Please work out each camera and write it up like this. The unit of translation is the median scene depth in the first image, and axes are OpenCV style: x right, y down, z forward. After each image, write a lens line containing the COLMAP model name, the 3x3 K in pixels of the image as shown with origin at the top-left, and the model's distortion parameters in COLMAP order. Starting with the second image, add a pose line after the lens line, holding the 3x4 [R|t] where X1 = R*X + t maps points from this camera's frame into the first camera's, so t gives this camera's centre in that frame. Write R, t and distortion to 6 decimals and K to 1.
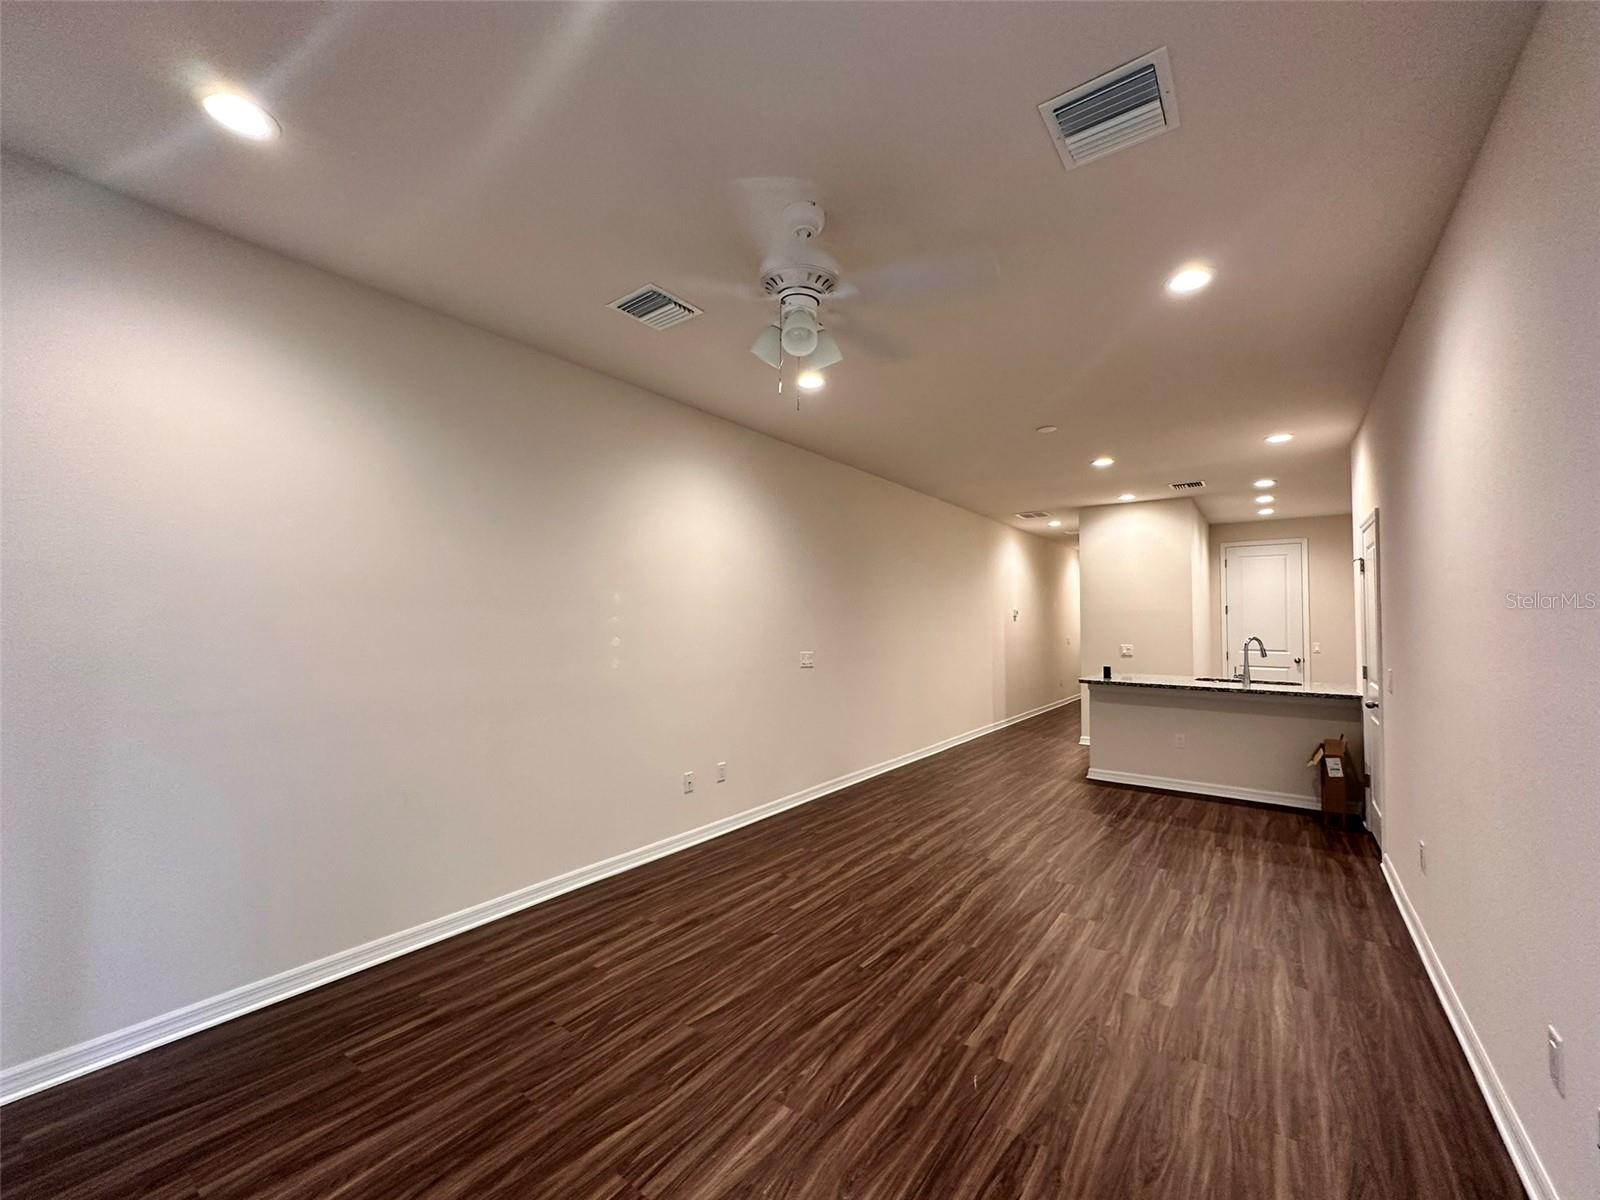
lens RADIAL K [[637.6, 0, 800.0], [0, 637.6, 600.0], [0, 0, 1]] dist [-0.002834, 0.000343]
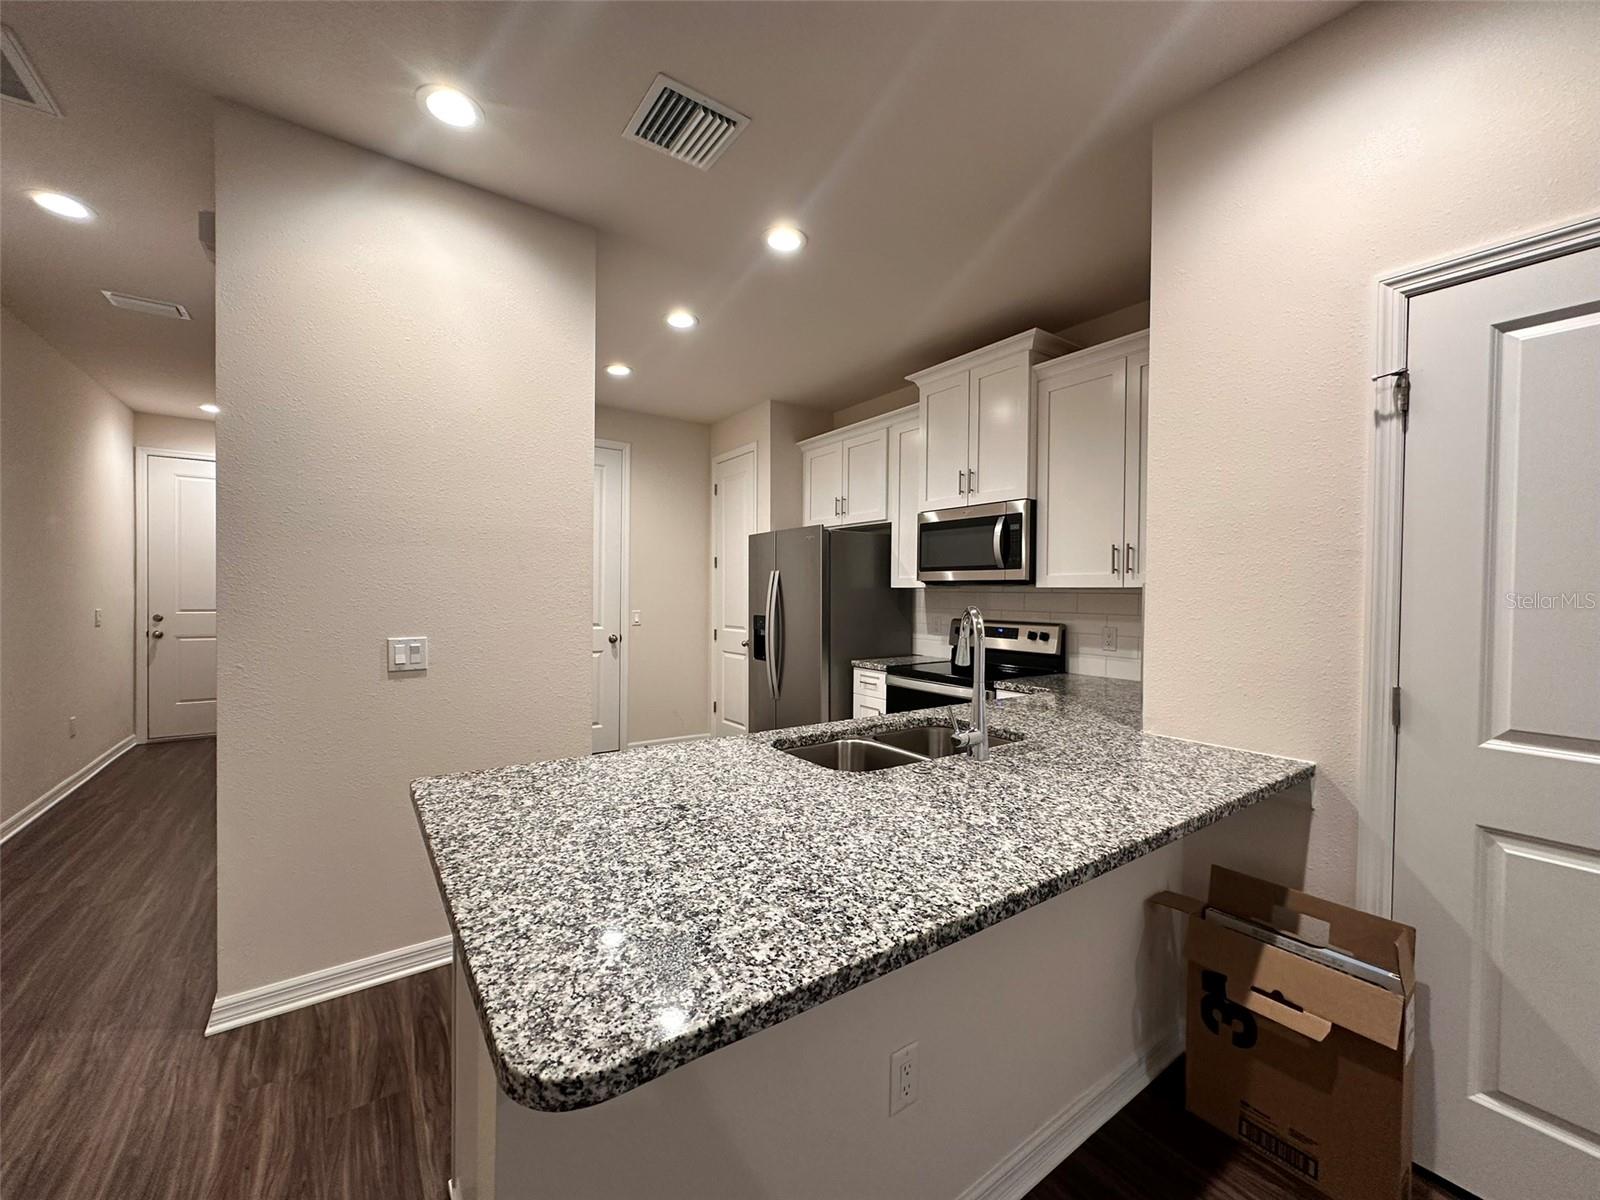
lens RADIAL K [[637.6, 0, 800.0], [0, 637.6, 600.0], [0, 0, 1]] dist [-0.002834, 0.000343]
pose [[0.307203, -0.013401, 0.951550, 0.633723], [-0.043642, 0.998650, 0.028154, 0.081527], [-0.950643, -0.050176, 0.306203, 1.631866]]
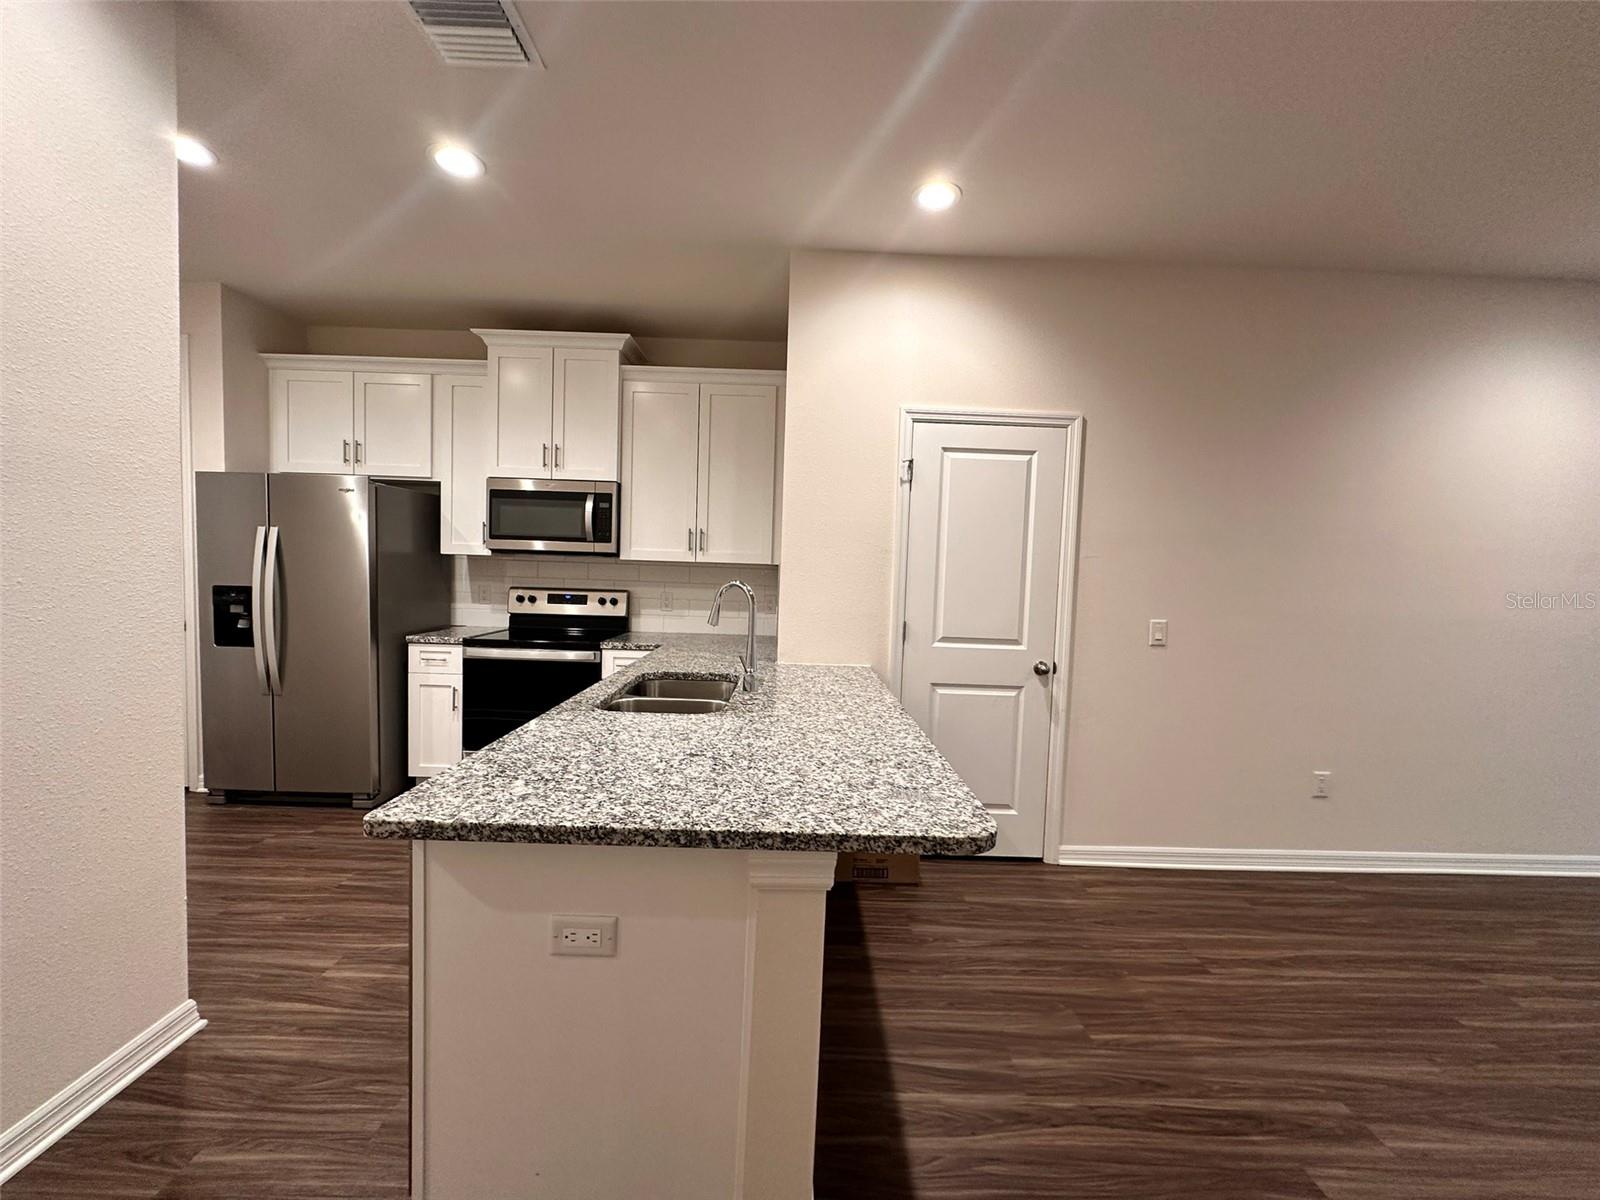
lens RADIAL K [[637.6, 0, 800.0], [0, 637.6, 600.0], [0, 0, 1]] dist [-0.002834, 0.000343]
pose [[-0.606087, -0.063247, 0.792880, 0.574088], [-0.064996, 0.997438, 0.029881, 0.091761], [-0.792739, -0.033423, -0.608645, 2.045624]]
